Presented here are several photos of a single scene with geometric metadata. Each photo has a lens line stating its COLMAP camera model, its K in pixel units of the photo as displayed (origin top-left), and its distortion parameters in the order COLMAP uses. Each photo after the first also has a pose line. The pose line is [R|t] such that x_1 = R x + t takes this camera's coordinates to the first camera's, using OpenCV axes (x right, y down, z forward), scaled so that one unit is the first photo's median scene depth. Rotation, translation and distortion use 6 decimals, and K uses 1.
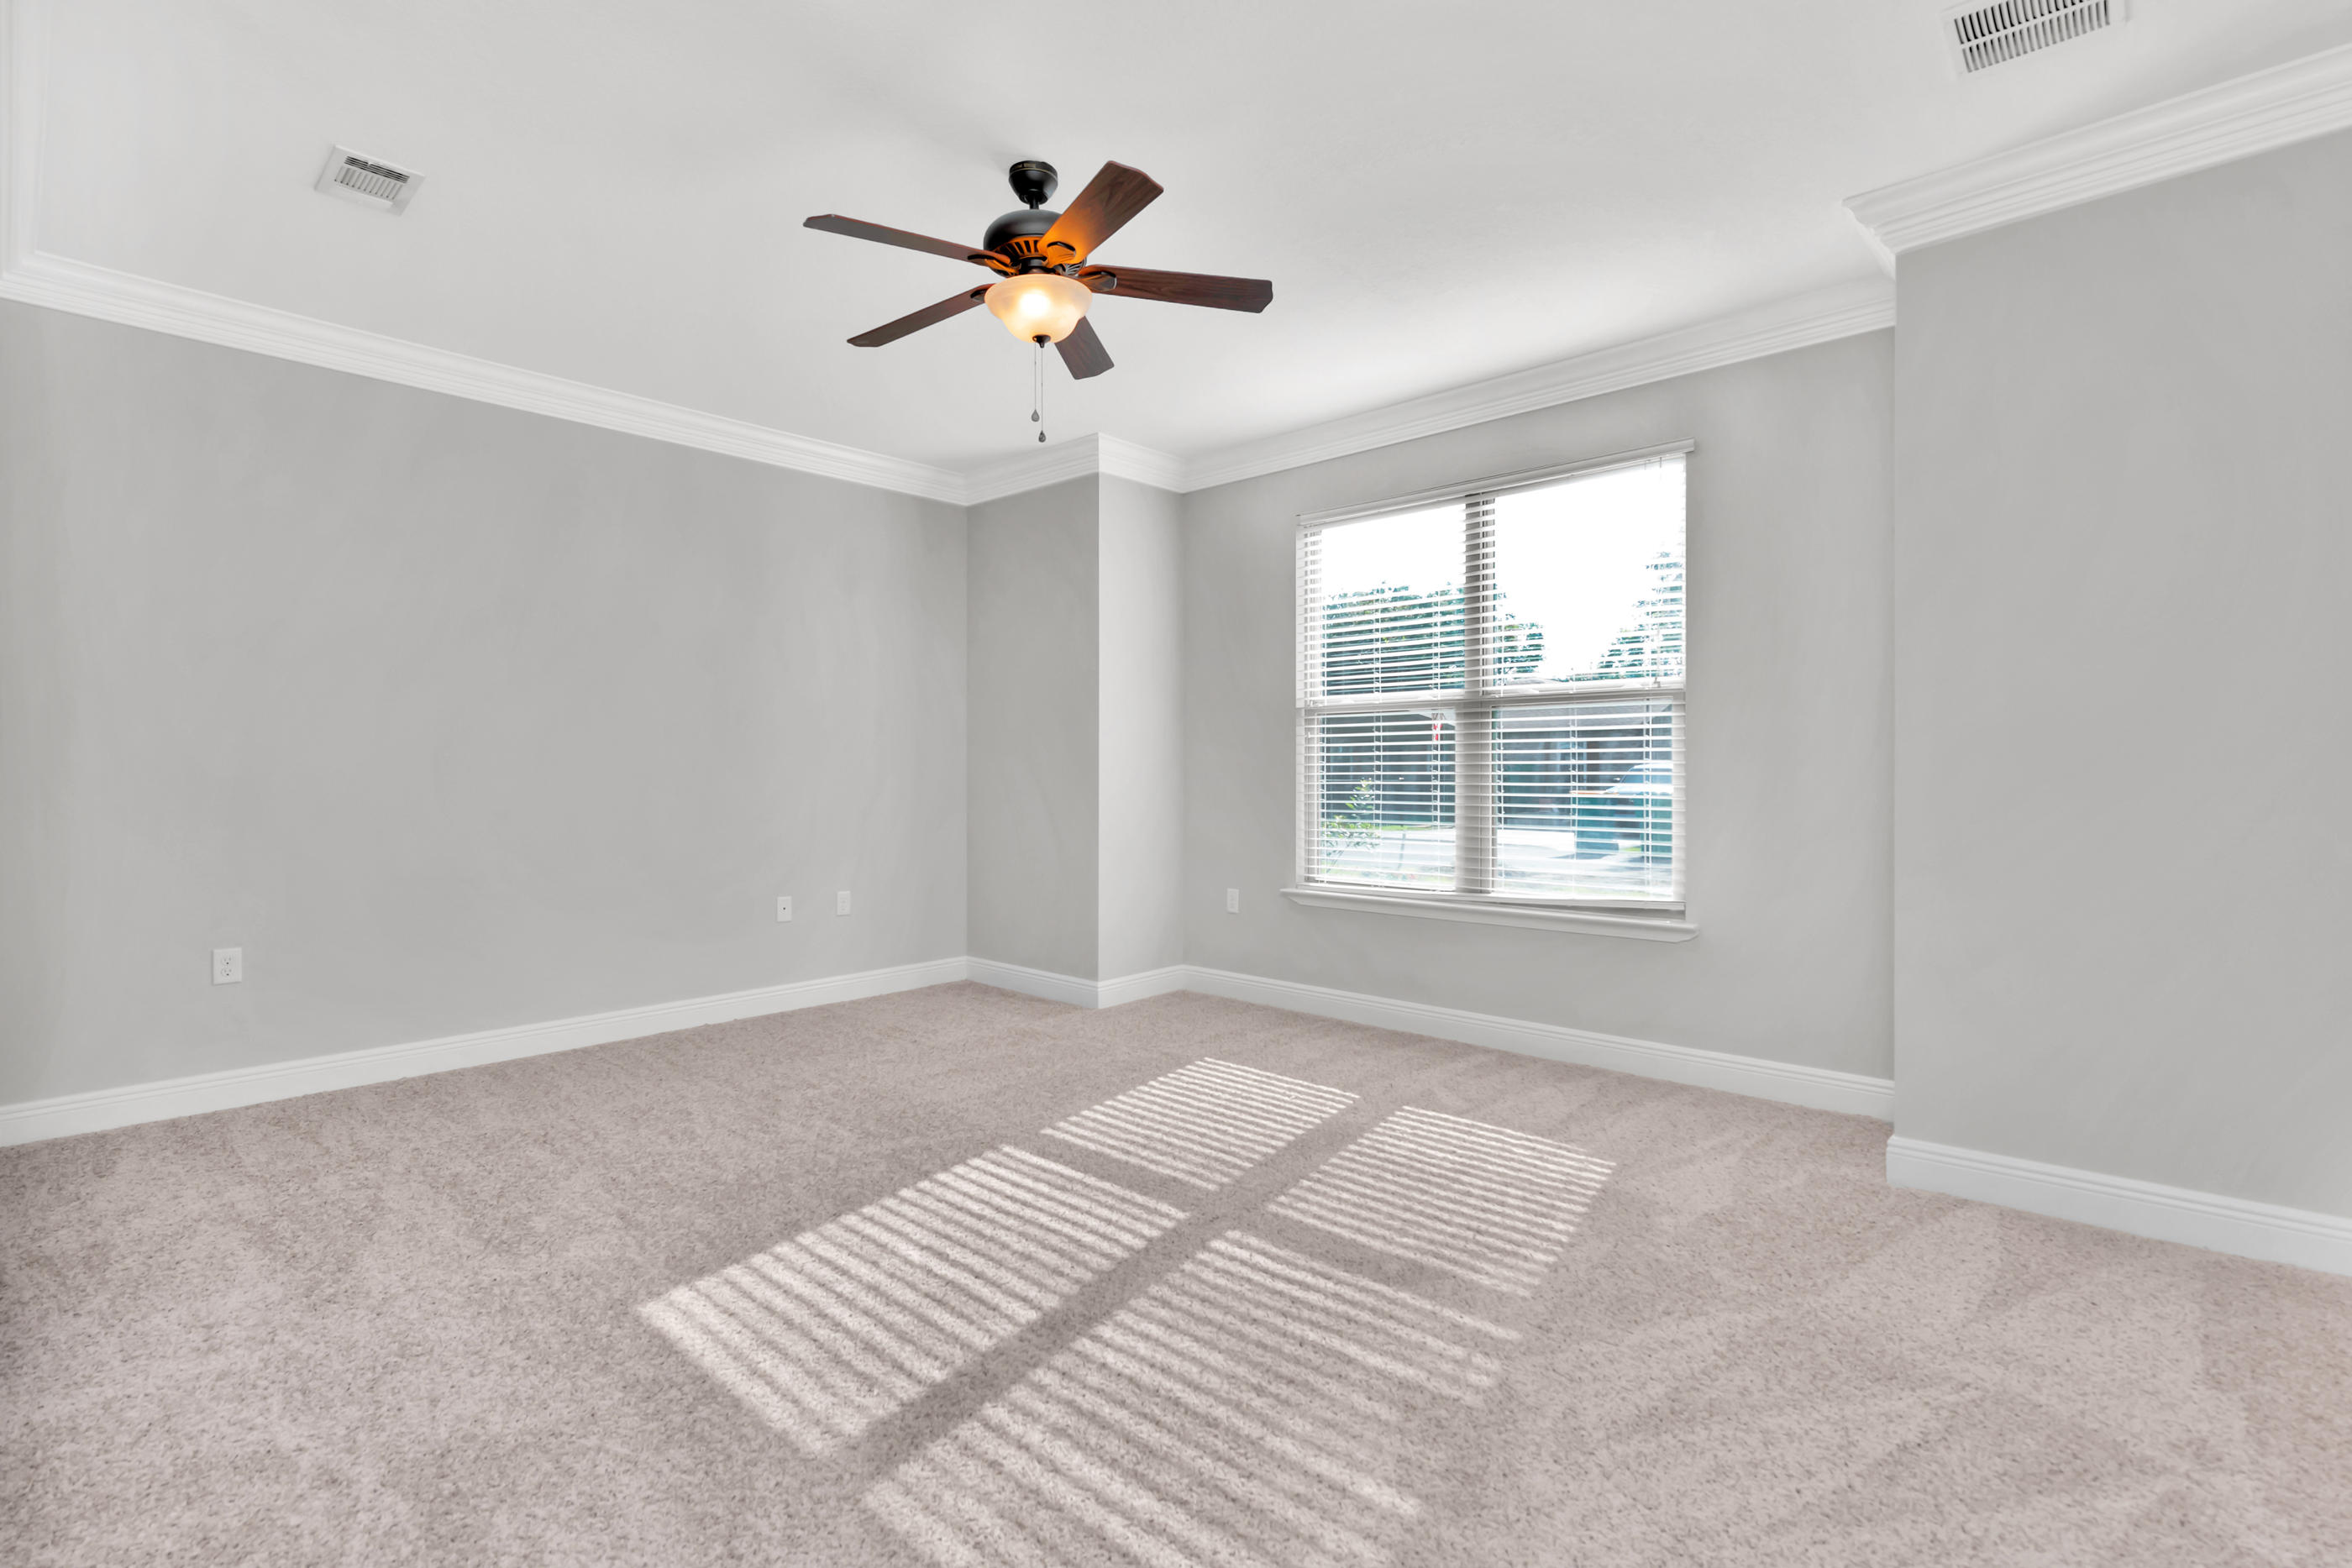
lens RADIAL K [[1075.1, 0, 1176.0], [0, 1075.1, 784.0], [0, 0, 1]] dist [-0.017548, -0.000767]
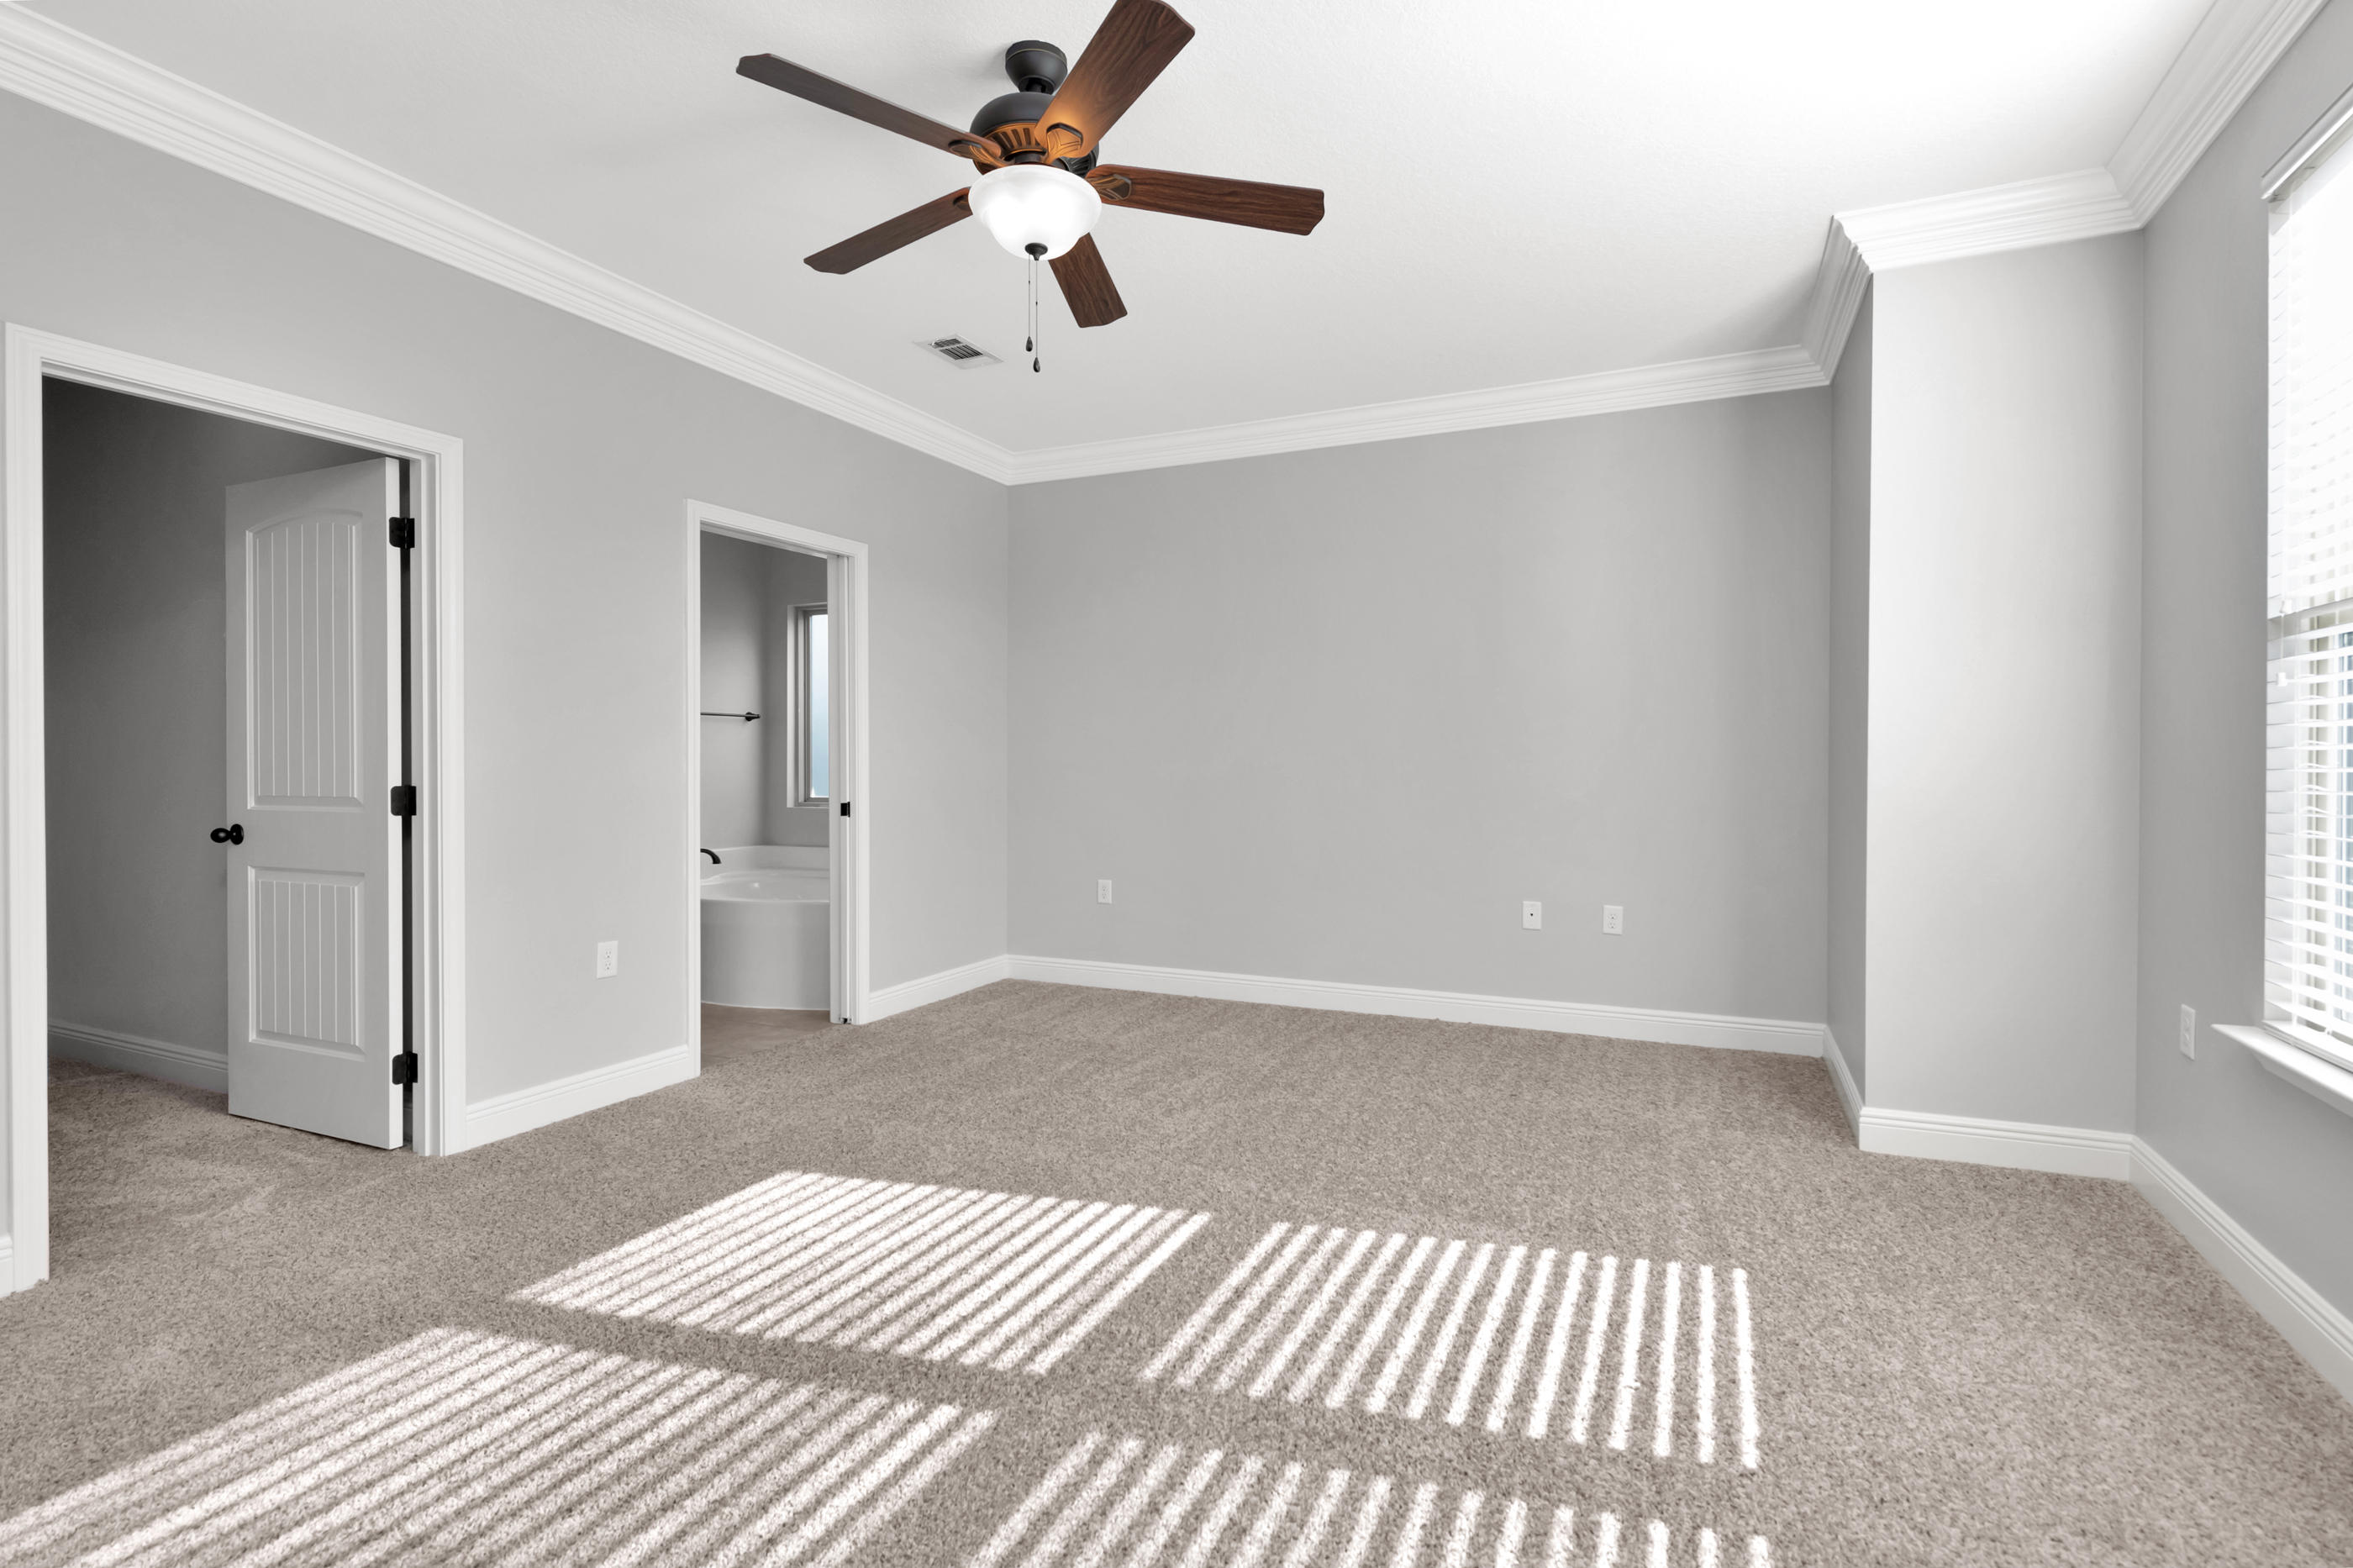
lens RADIAL K [[1066.8, 0, 1248.1], [0, 1066.8, 783.1], [0, 0, 1]] dist [-0.000341, -0.000218]
pose [[0.339643, 0.026181, -0.940190, 0.609171], [-0.016496, 0.999625, 0.021877, -0.014839], [0.940410, 0.008079, 0.339947, 0.734915]]
